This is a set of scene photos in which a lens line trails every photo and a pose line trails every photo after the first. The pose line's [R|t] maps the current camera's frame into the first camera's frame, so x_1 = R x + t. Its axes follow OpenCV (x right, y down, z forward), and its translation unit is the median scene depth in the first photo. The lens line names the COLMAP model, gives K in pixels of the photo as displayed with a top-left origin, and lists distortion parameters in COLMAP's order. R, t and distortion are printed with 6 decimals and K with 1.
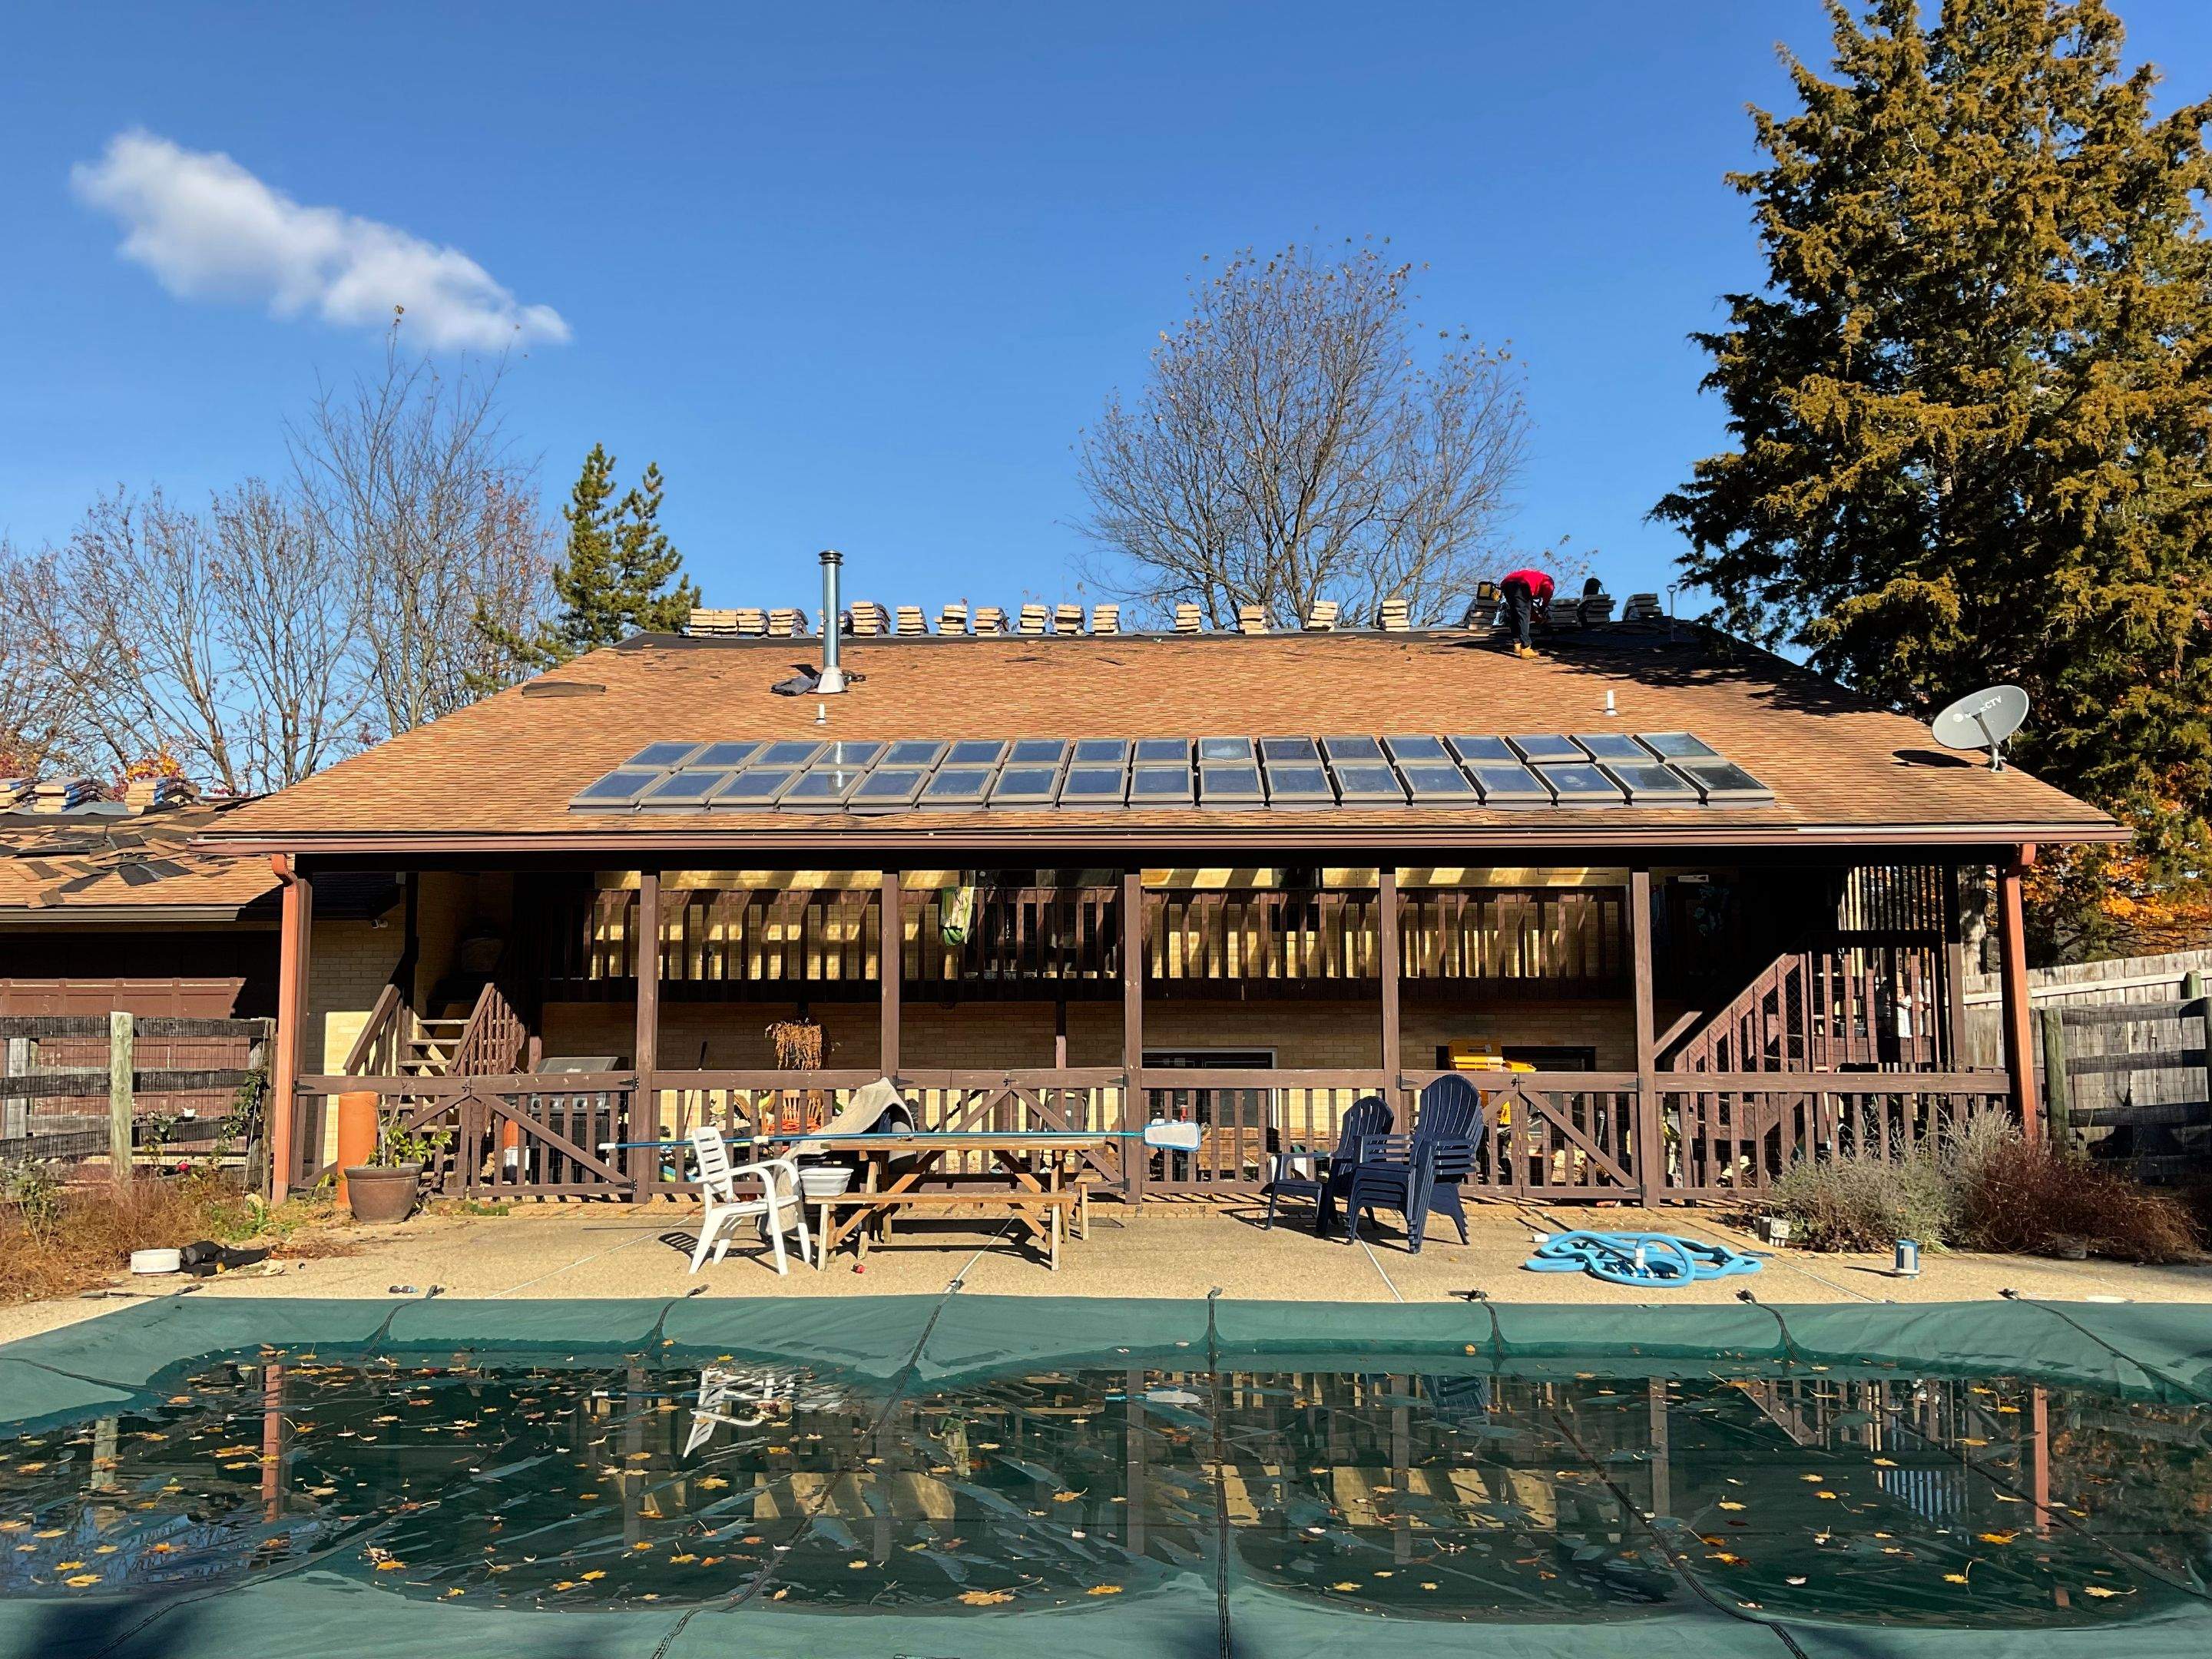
lens RADIAL K [[1848.2, 0, 1095.2], [0, 1848.2, 834.7], [0, 0, 1]] dist [0.146929, -0.275609]
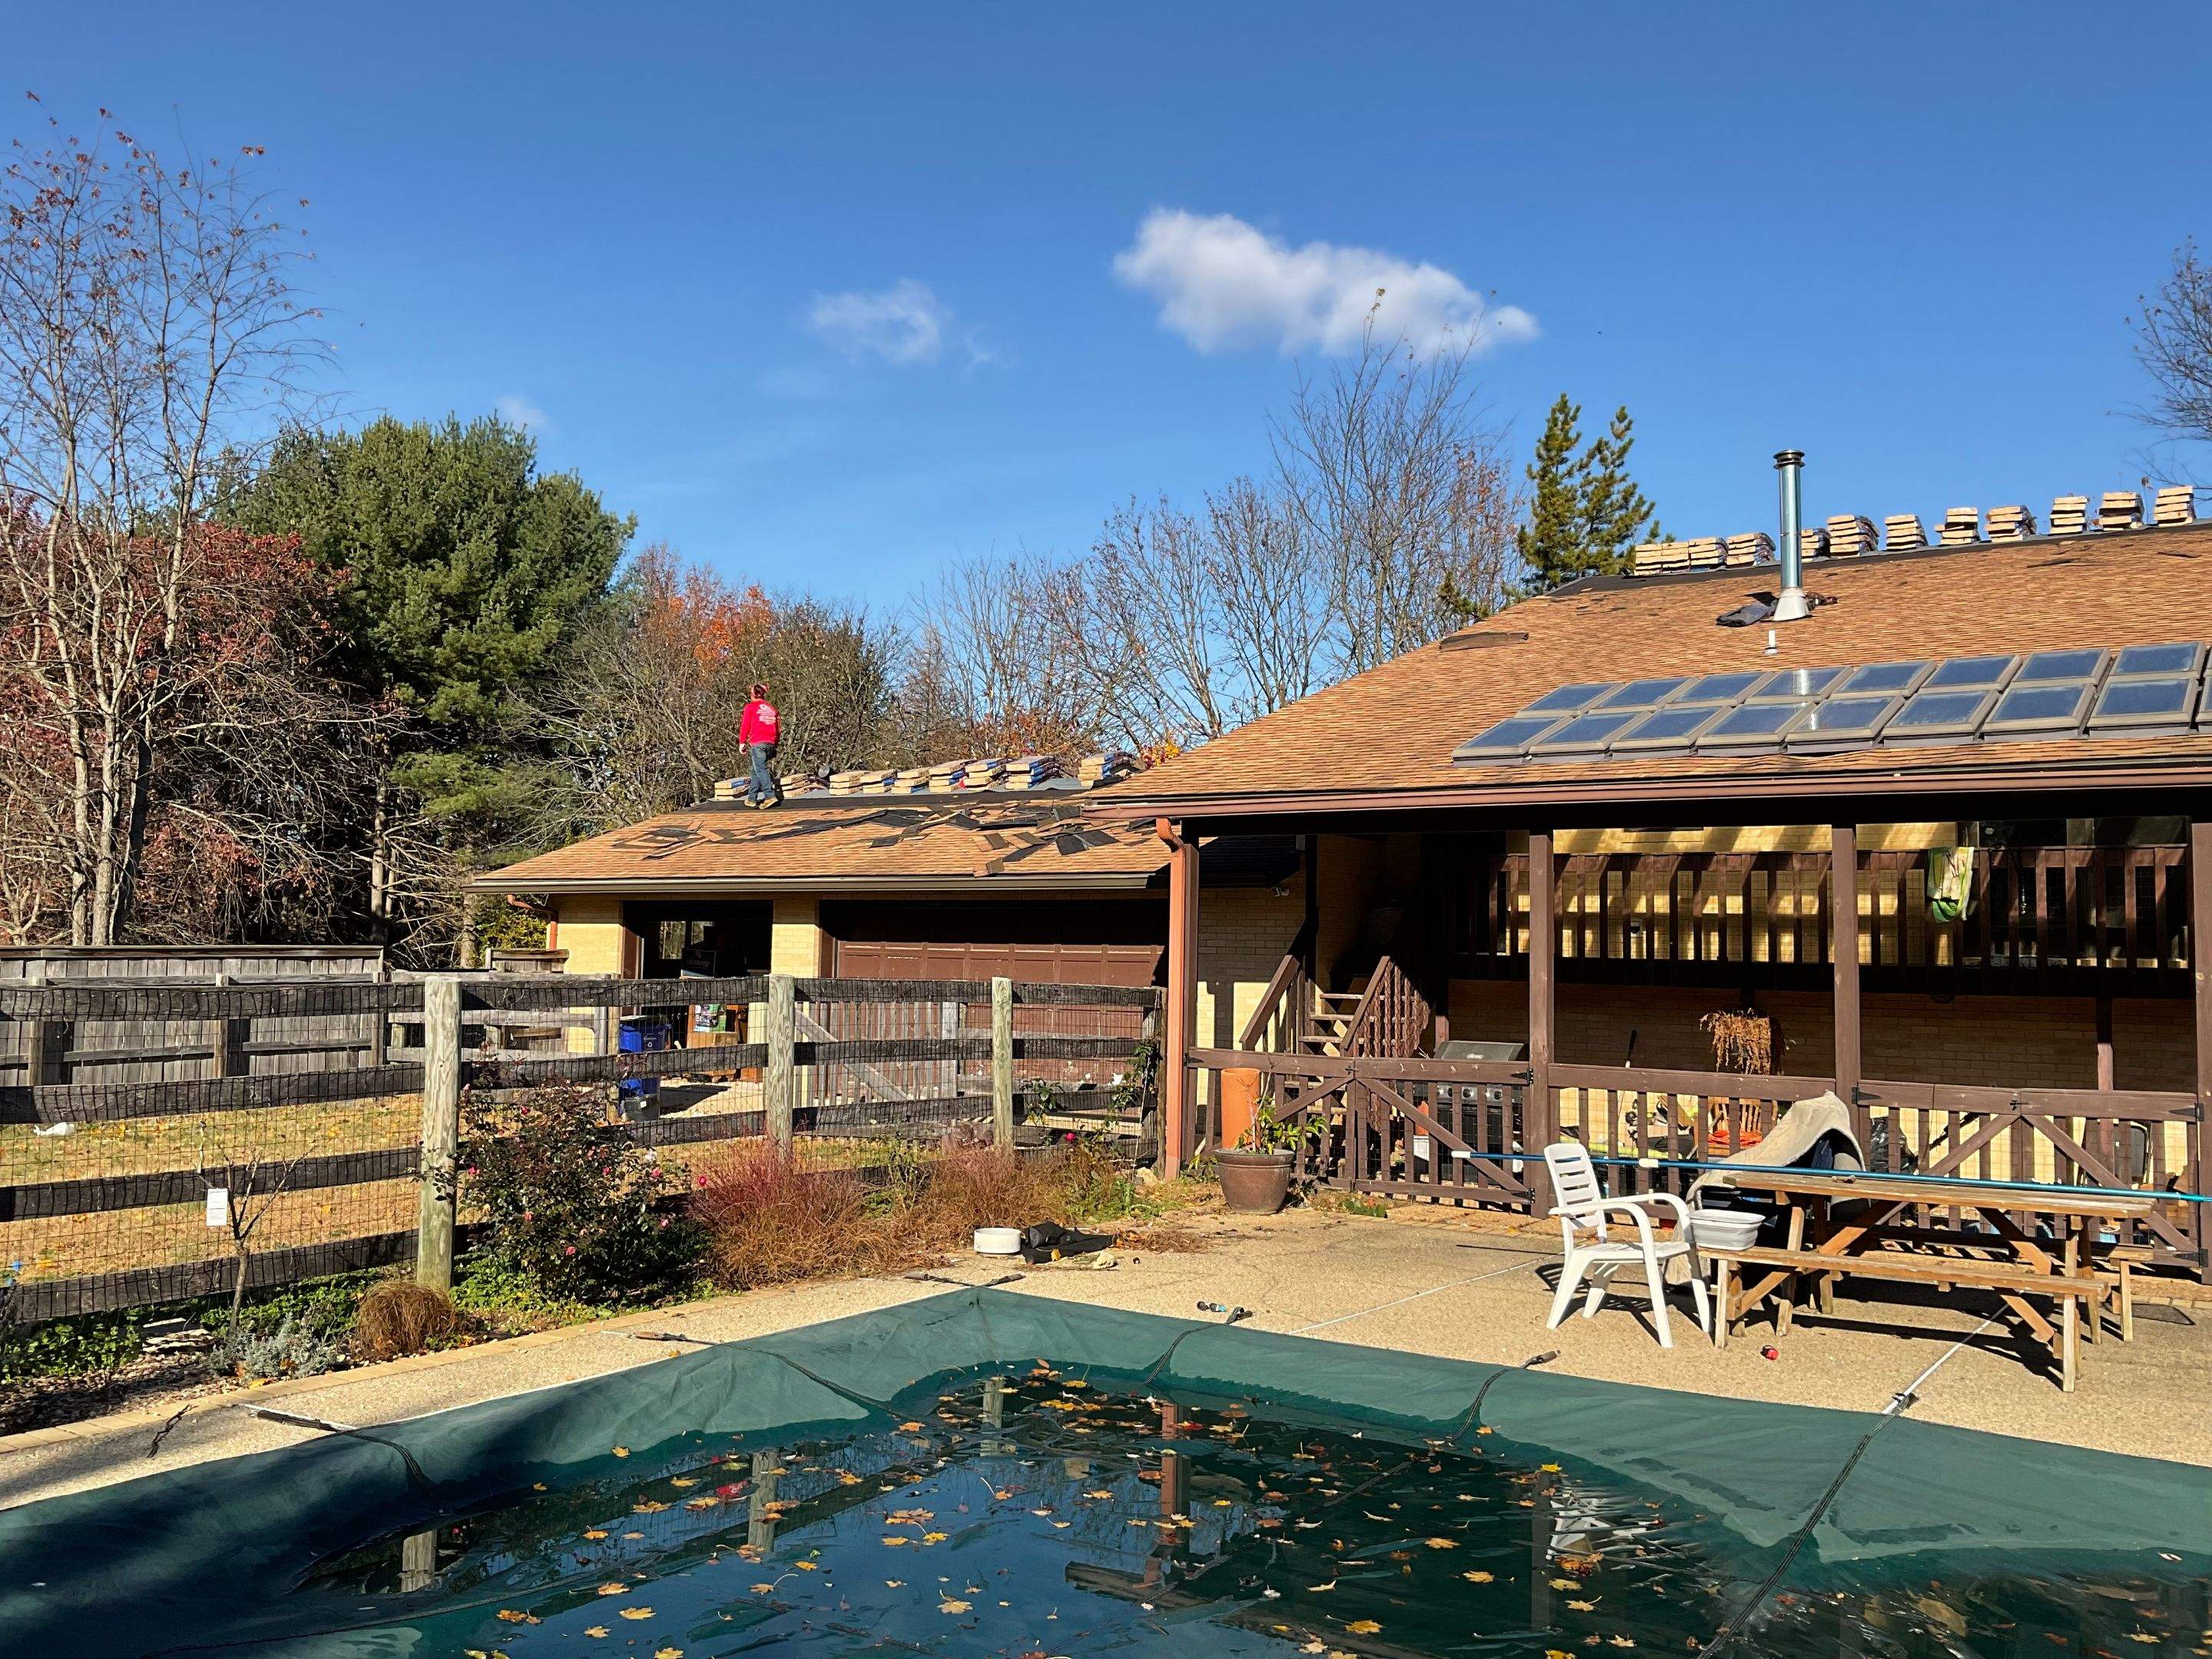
lens RADIAL K [[1848.2, 0, 1095.2], [0, 1848.2, 834.7], [0, 0, 1]] dist [0.146929, -0.275609]
pose [[0.864641, -0.015342, -0.502156, 0.012246], [0.021644, 0.999743, 0.006723, 0.009805], [0.501924, -0.016681, 0.864751, 0.134567]]
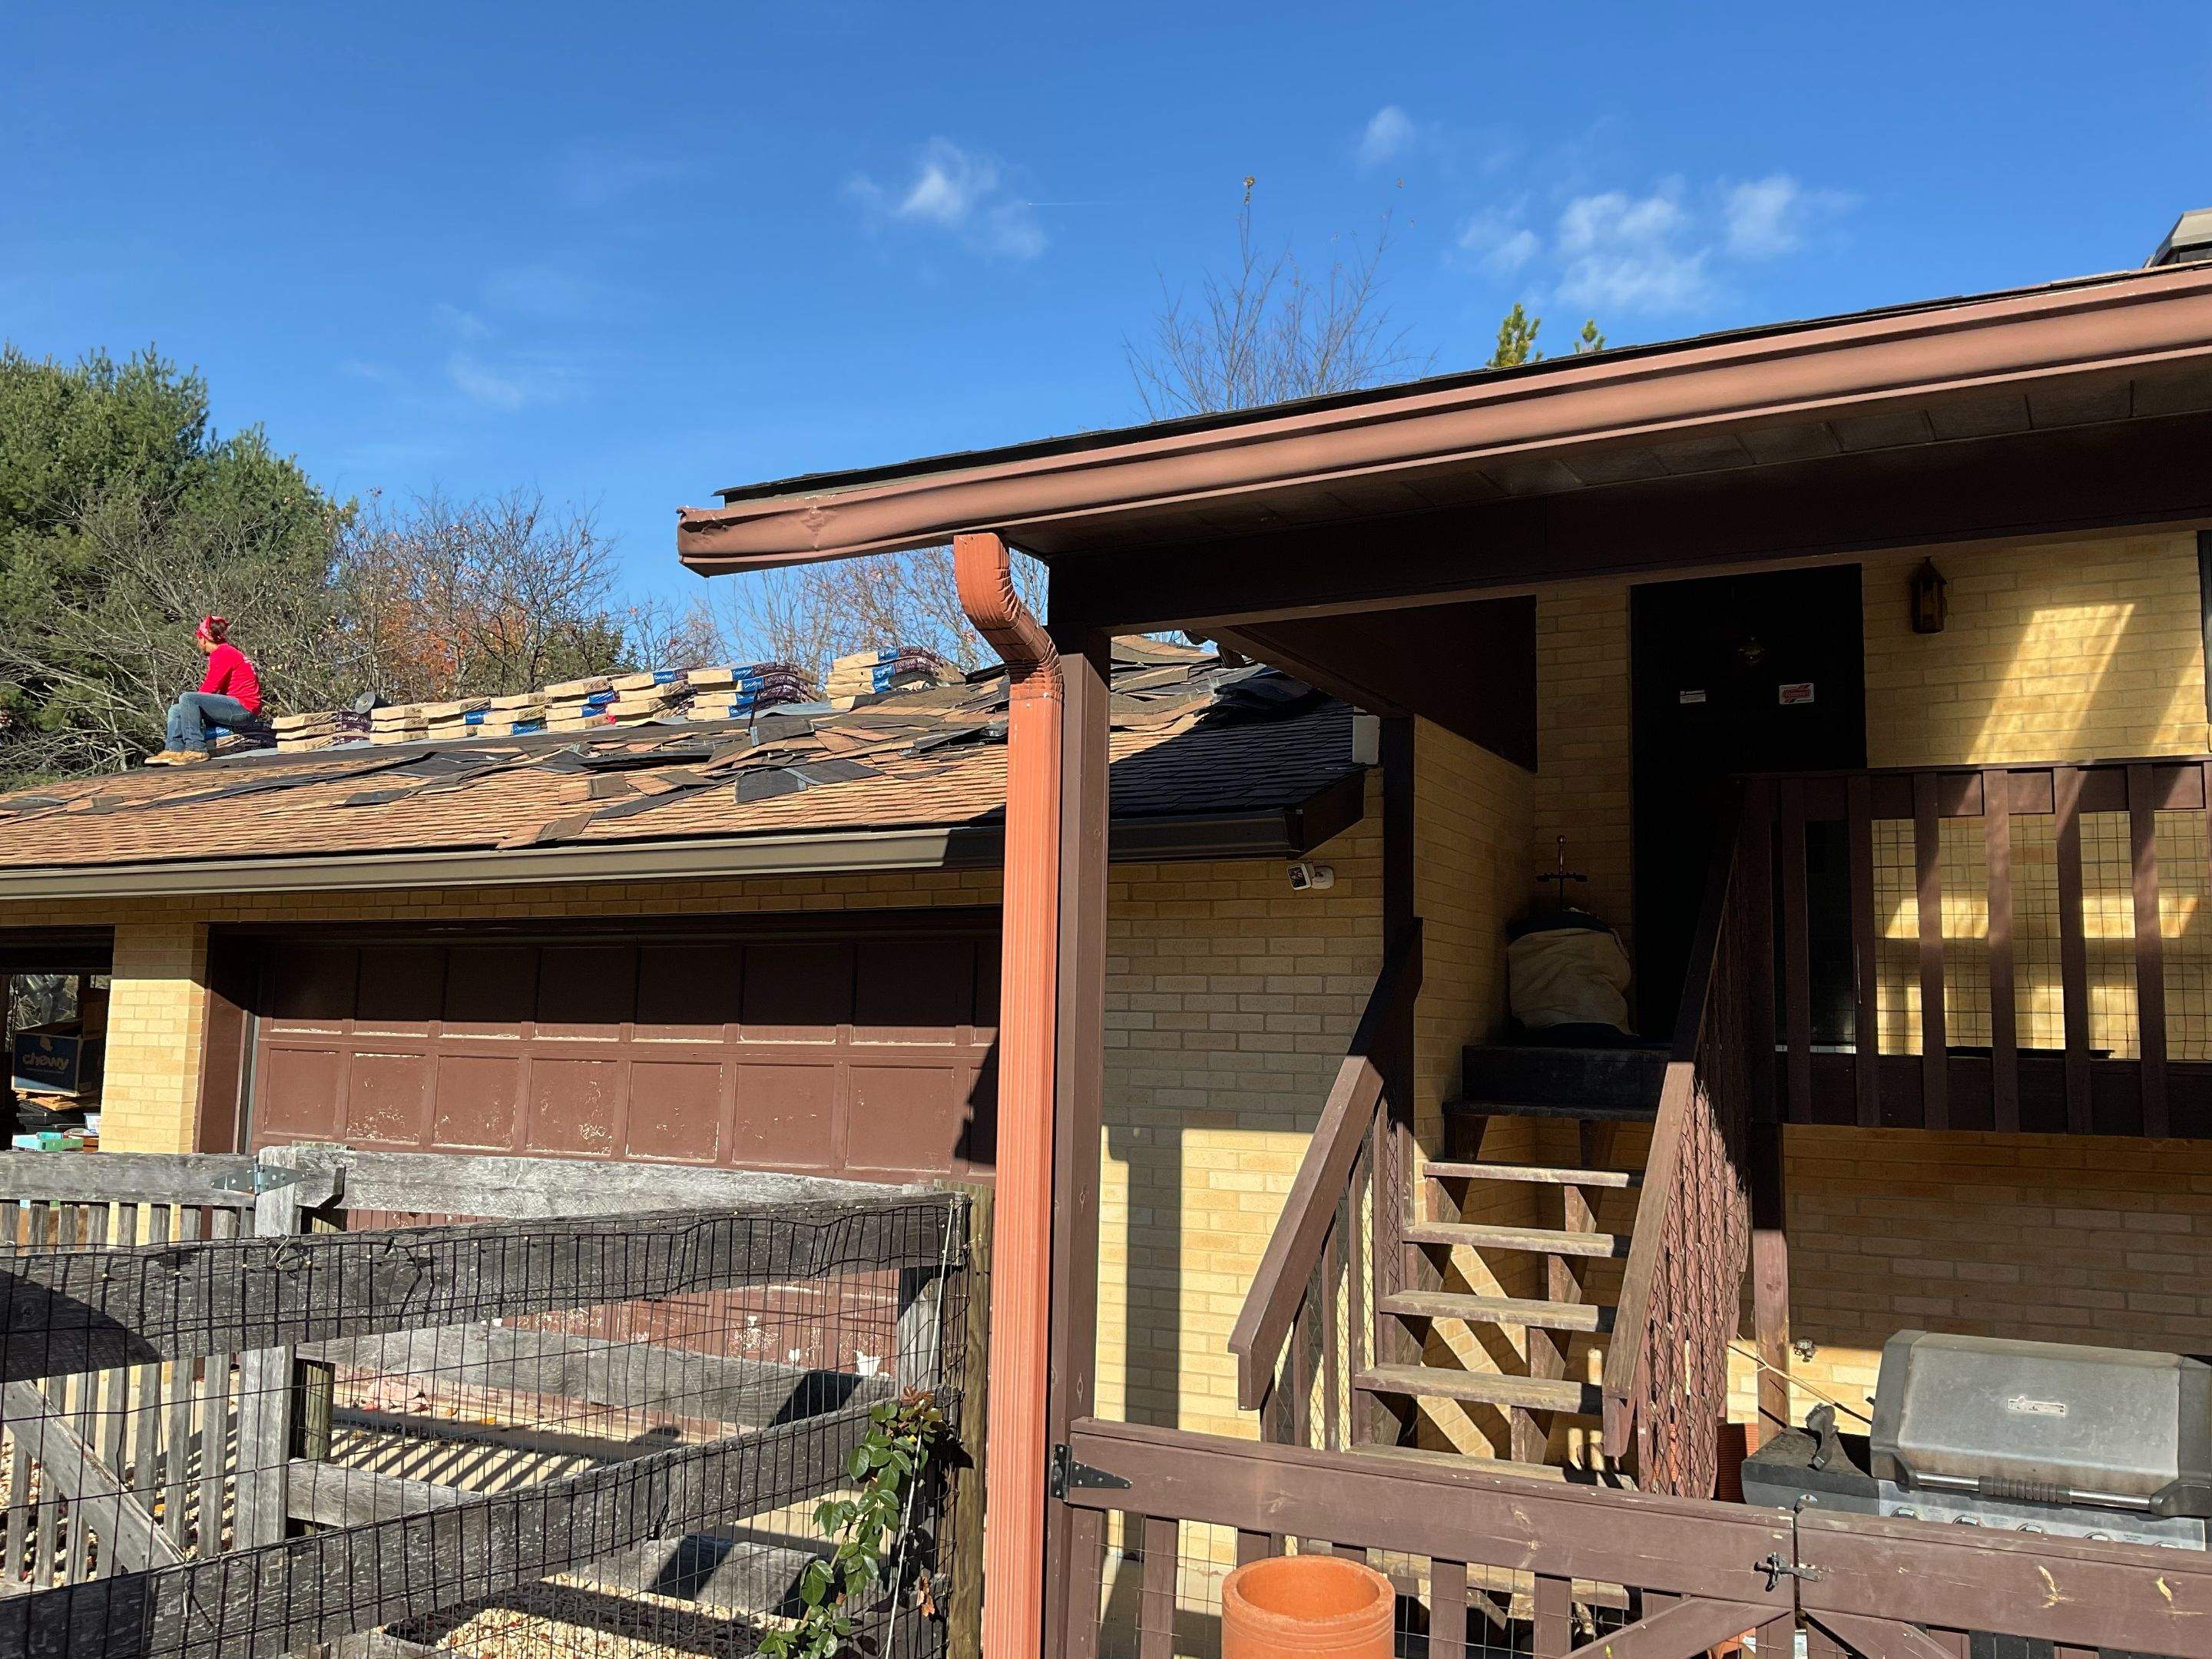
lens RADIAL K [[1843.5, 0, 1070.0], [0, 1843.5, 823.1], [0, 0, 1]] dist [0.079945, -0.128060]
pose [[0.899154, -0.032769, -0.436404, -0.272364], [0.016173, 0.999000, -0.041692, 0.050772], [0.437333, 0.030430, 0.898784, 0.674068]]
